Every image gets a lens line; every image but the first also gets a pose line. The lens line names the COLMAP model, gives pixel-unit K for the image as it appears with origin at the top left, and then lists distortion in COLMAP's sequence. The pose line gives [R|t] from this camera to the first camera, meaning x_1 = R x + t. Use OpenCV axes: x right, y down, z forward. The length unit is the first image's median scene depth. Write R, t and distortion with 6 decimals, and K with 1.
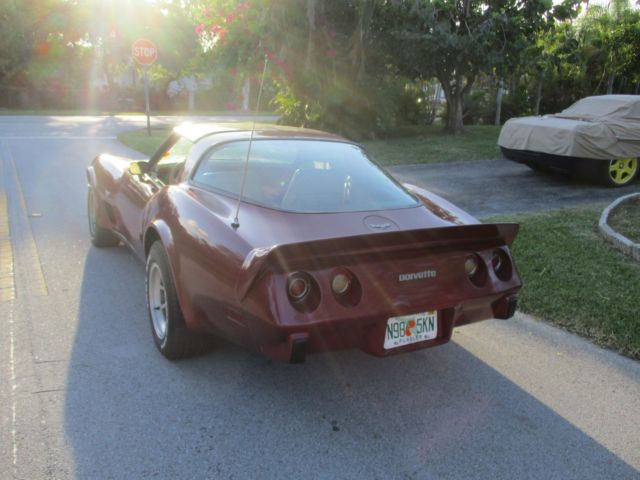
lens RADIAL K [[531.0, 0, 322.7], [0, 531.0, 243.9], [0, 0, 1]] dist [-0.033335, 0.017073]
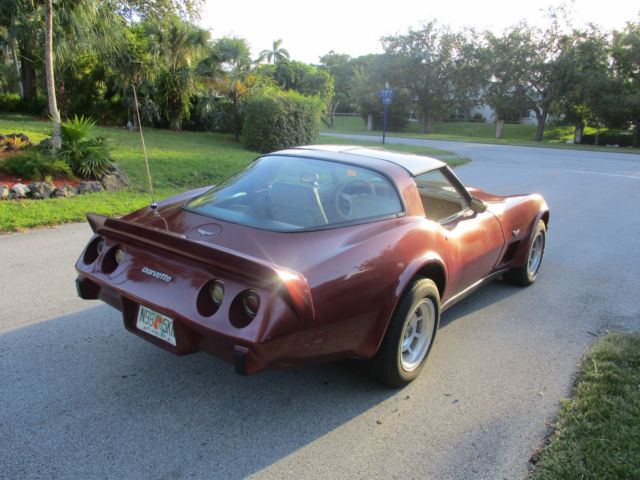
lens RADIAL K [[531.0, 0, 320.6], [0, 531.0, 239.8], [0, 0, 1]] dist [-0.033335, 0.017073]
pose [[0.399478, 0.197121, -0.895299, 1.210976], [-0.268783, 0.958875, 0.091189, -0.188060], [0.876455, 0.204213, 0.436032, 0.771724]]
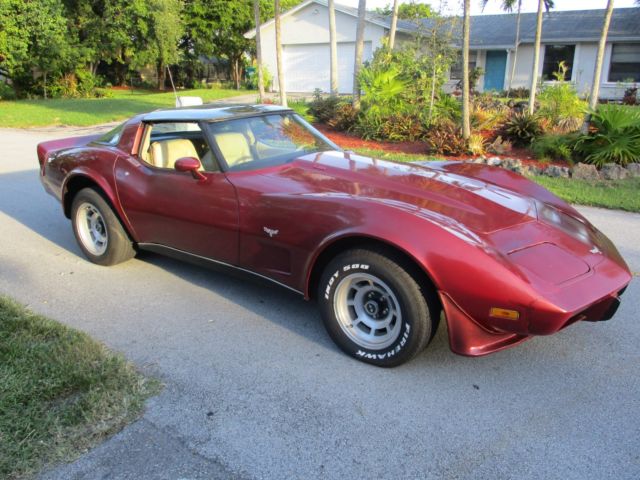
lens RADIAL K [[531.0, 0, 321.8], [0, 531.0, 237.2], [0, 0, 1]] dist [-0.033335, 0.017073]
pose [[-0.911206, 0.061897, -0.407274, 0.290284], [-0.156937, 0.861936, 0.482116, -0.827445], [0.380886, 0.503224, -0.775688, 3.109301]]
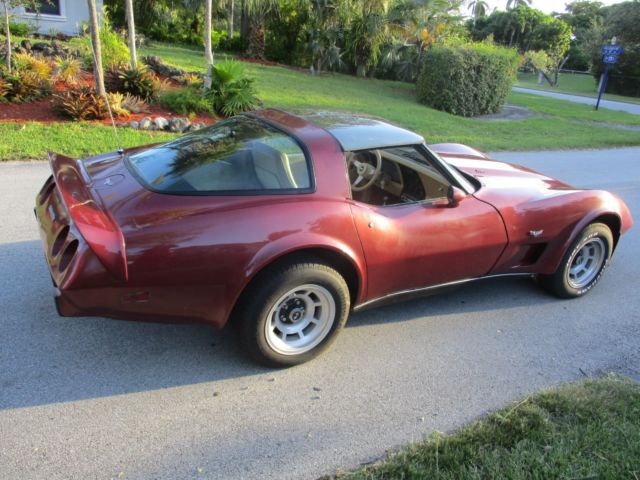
lens RADIAL K [[531.0, 0, 320.1], [0, 531.0, 239.1], [0, 0, 1]] dist [-0.033335, 0.017073]
pose [[-0.003805, 0.314112, -0.949378, 1.291011], [-0.347135, 0.889932, 0.295835, -0.436264], [0.937808, 0.330688, 0.105653, 1.391411]]
